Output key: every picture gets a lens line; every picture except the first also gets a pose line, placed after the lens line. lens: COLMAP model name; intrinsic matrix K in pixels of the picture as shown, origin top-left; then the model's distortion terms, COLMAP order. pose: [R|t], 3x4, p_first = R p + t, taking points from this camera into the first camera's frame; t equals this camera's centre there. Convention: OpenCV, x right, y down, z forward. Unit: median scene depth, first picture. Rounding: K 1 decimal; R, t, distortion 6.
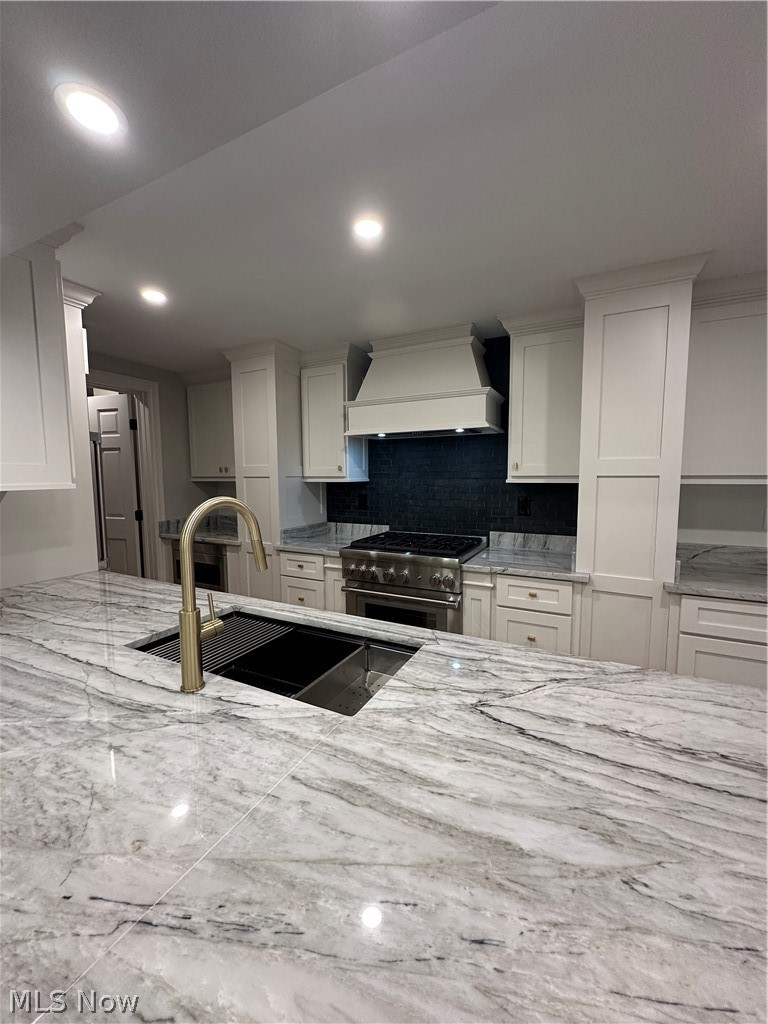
lens RADIAL K [[409.9, 0, 385.5], [0, 409.9, 509.7], [0, 0, 1]] dist [-0.000893, 0.001709]
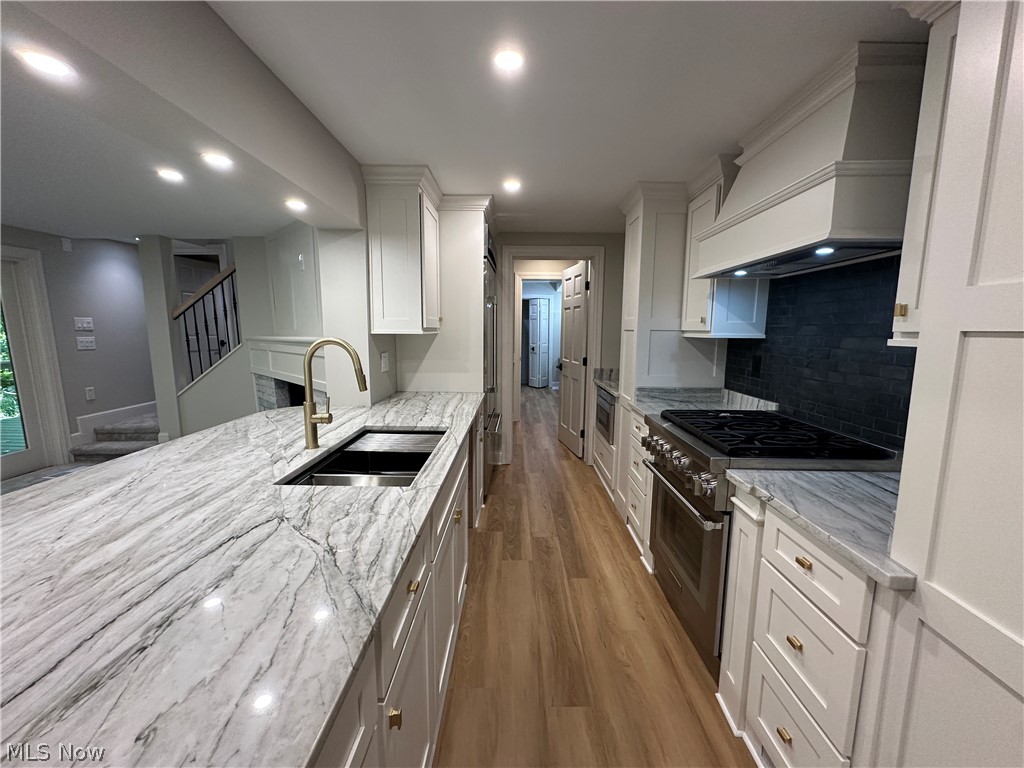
lens RADIAL K [[409.9, 0, 512.6], [0, 409.9, 387.6], [0, 0, 1]] dist [-0.000893, 0.001709]
pose [[0.435194, 0.135189, -0.890129, 1.447411], [-0.087997, 0.990316, 0.107382, -0.078474], [0.896026, 0.031597, 0.442876, 1.012149]]
